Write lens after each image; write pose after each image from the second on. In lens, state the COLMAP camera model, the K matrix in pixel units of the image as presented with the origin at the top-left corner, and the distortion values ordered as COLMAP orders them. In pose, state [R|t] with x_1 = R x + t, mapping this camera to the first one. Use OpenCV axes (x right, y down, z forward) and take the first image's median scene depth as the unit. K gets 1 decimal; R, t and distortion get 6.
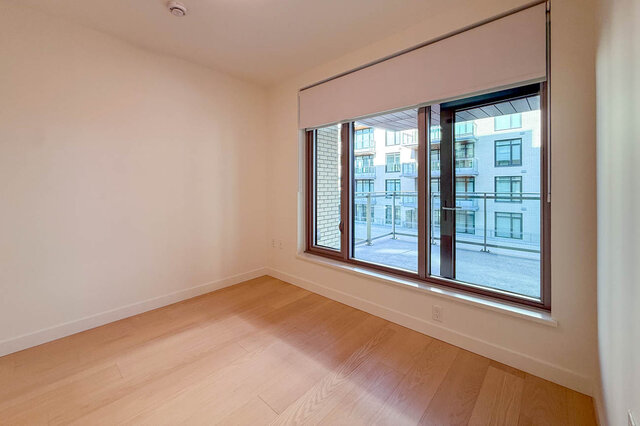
lens RADIAL K [[256.3, 0, 318.8], [0, 256.3, 187.0], [0, 0, 1]] dist [0.000020, 0.000098]
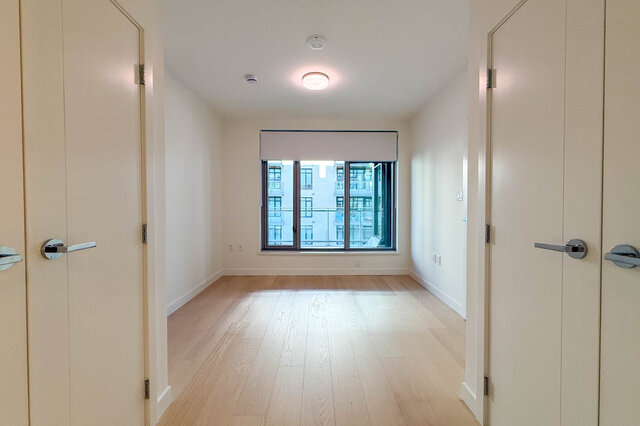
lens RADIAL K [[256.5, 0, 320.8], [0, 256.5, 208.7], [0, 0, 1]] dist [0.000188, 0.000022]
pose [[0.736573, -0.006224, 0.676330, -0.755630], [-0.003073, 0.999917, 0.012548, 0.016829], [-0.676352, -0.011321, 0.736492, -0.211842]]
